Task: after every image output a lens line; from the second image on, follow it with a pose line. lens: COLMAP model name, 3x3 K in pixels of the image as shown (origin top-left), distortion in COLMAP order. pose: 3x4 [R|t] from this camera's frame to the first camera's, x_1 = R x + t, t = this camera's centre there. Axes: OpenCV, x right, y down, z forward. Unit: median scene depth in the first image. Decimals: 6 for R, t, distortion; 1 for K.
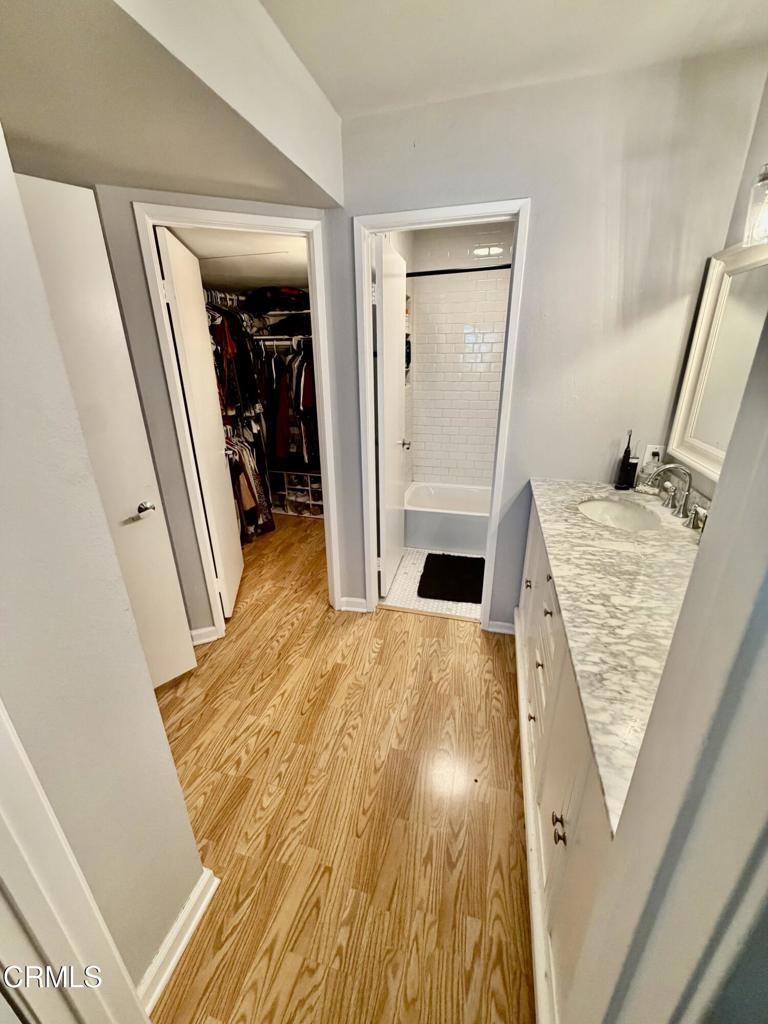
lens RADIAL K [[410.3, 0, 384.0], [0, 410.3, 512.0], [0, 0, 1]] dist [-0.001982, -0.000272]
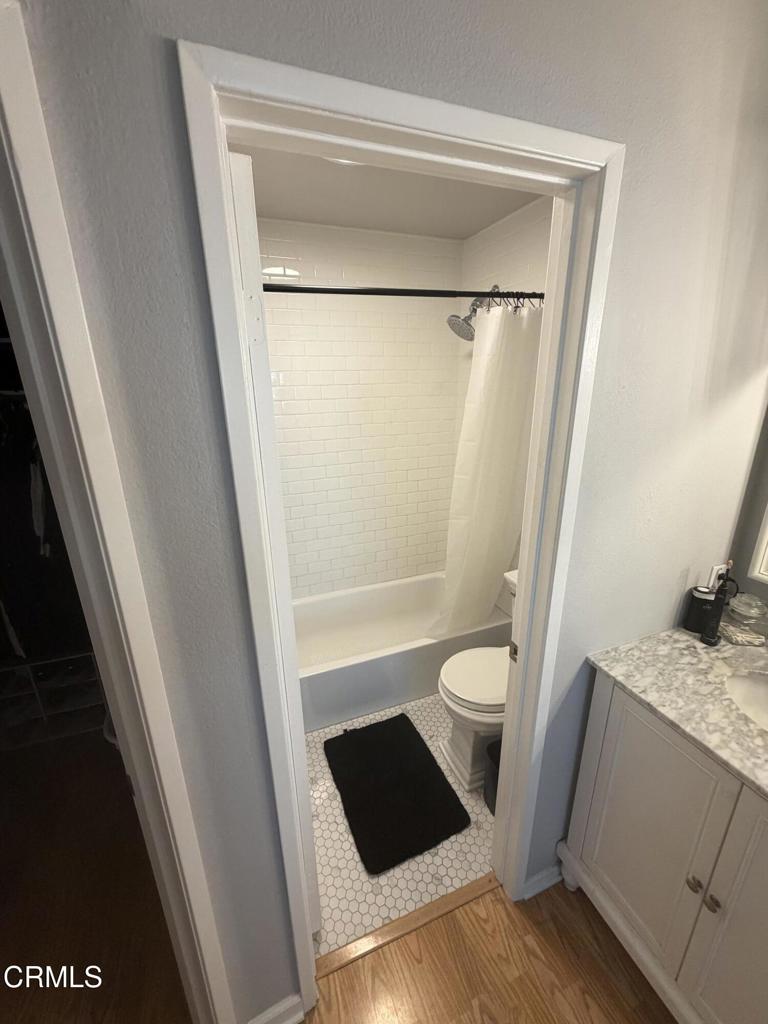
lens RADIAL K [[410.3, 0, 384.0], [0, 410.3, 512.0], [0, 0, 1]] dist [-0.001982, -0.000272]
pose [[0.808092, -0.181754, 0.560315, -0.163777], [0.218083, 0.975928, 0.002049, -0.360499], [-0.547200, 0.120540, 0.828277, 0.695526]]
